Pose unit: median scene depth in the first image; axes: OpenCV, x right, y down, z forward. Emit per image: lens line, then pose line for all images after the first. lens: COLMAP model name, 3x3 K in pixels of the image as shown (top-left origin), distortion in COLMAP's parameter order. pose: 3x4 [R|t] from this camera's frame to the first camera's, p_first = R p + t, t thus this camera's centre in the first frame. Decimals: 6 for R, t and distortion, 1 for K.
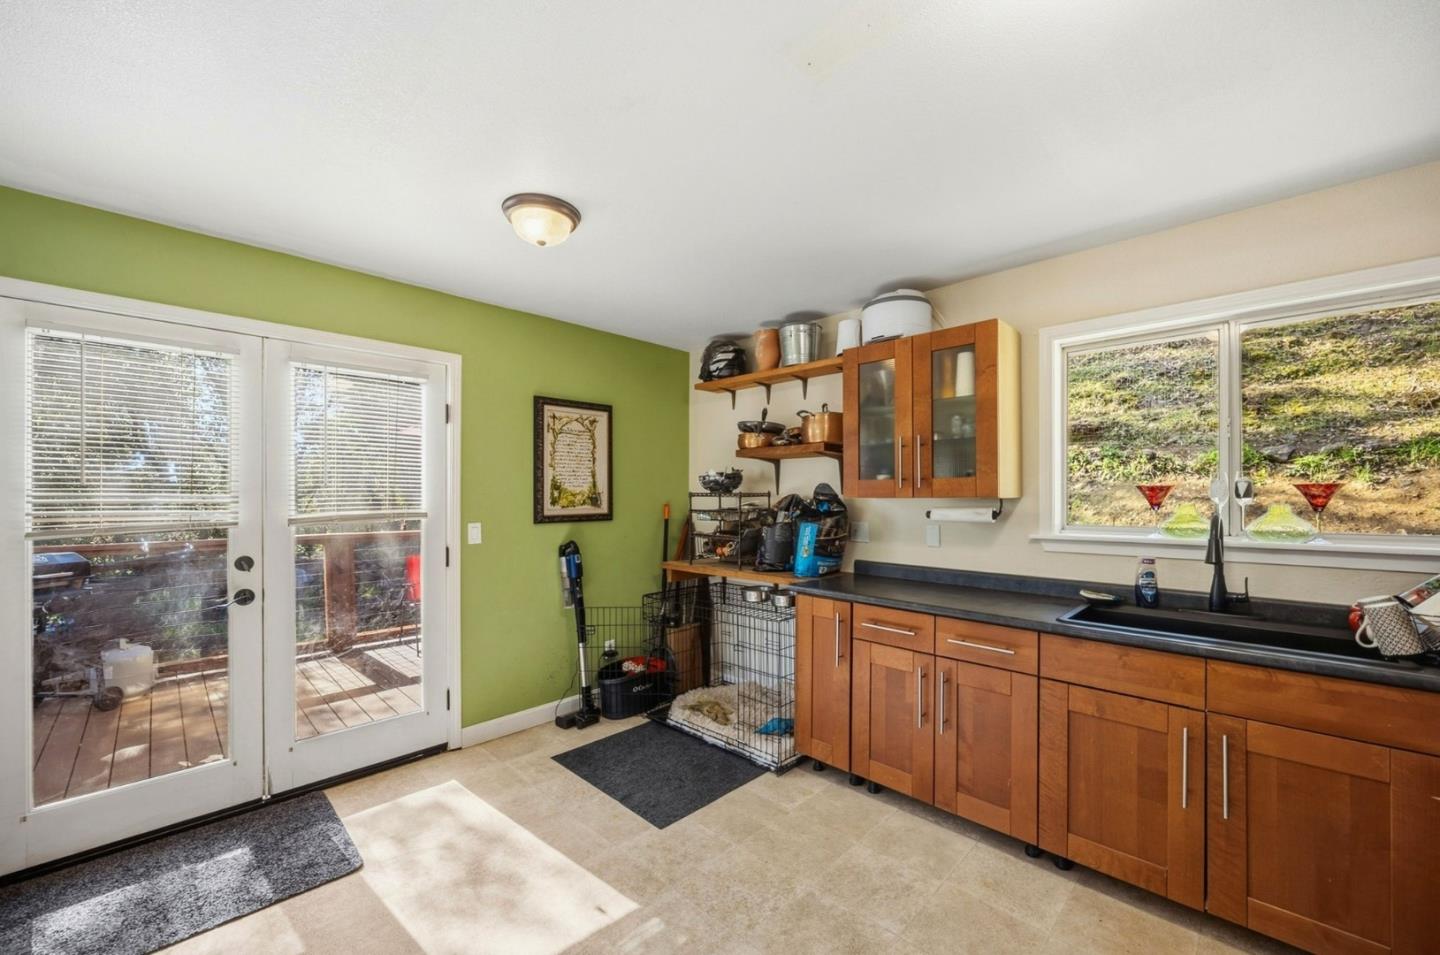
lens RADIAL K [[559.2, 0, 685.6], [0, 559.2, 494.8], [0, 0, 1]] dist [0.000741, -0.000312]
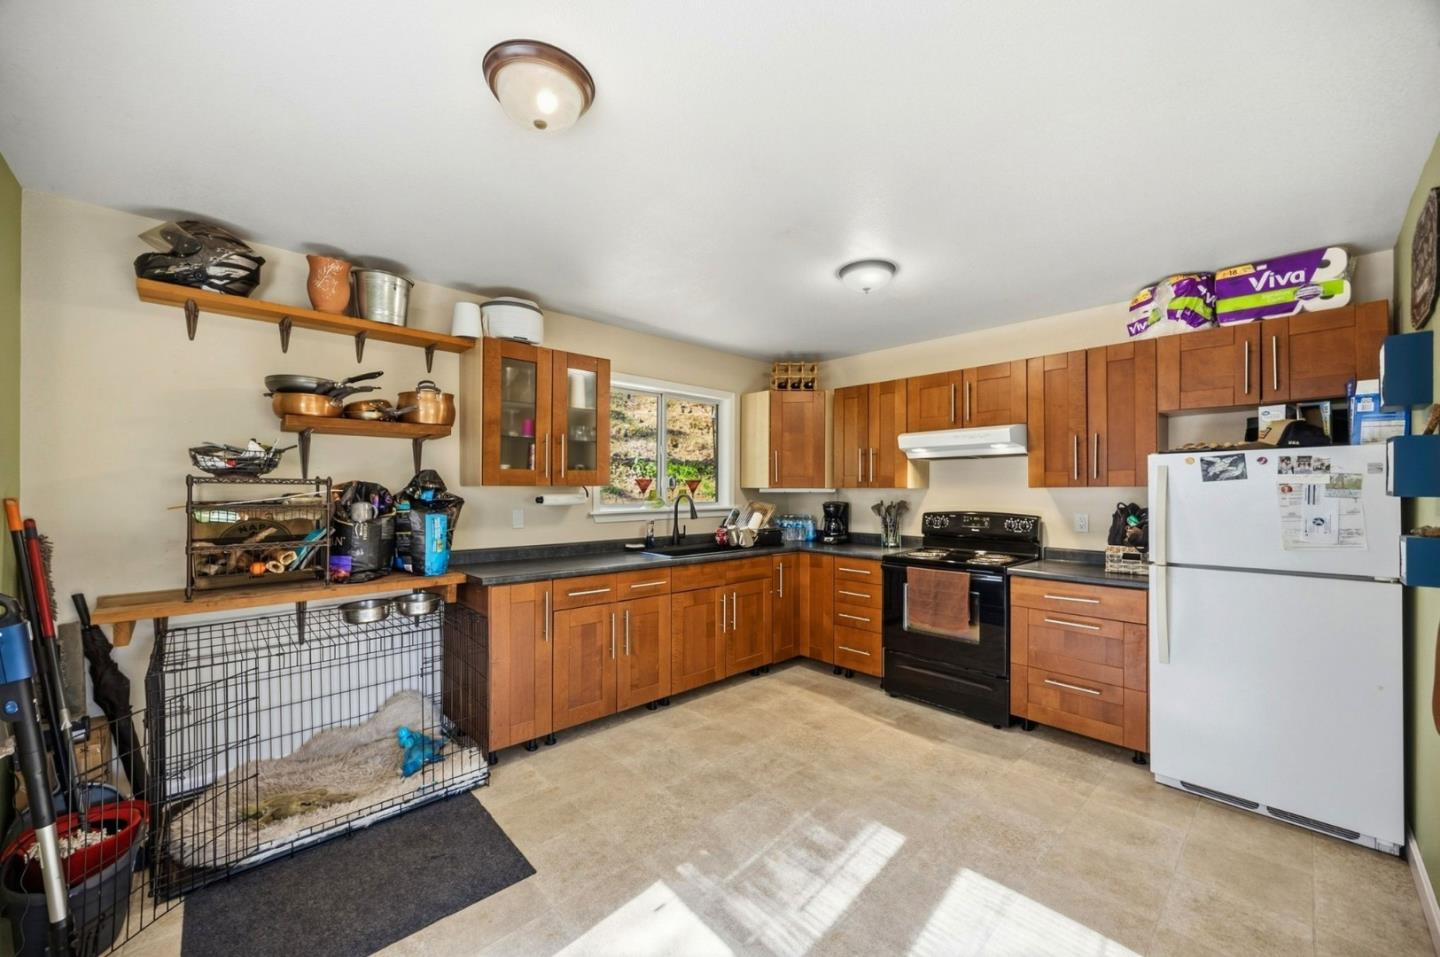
lens RADIAL K [[559.2, 0, 741.3], [0, 559.2, 491.5], [0, 0, 1]] dist [0.000741, -0.000312]
pose [[-0.002111, -0.009865, 0.999949, -0.732391], [-0.005663, 0.999935, 0.009853, 0.002849], [-0.999982, -0.005642, -0.002167, 0.563345]]
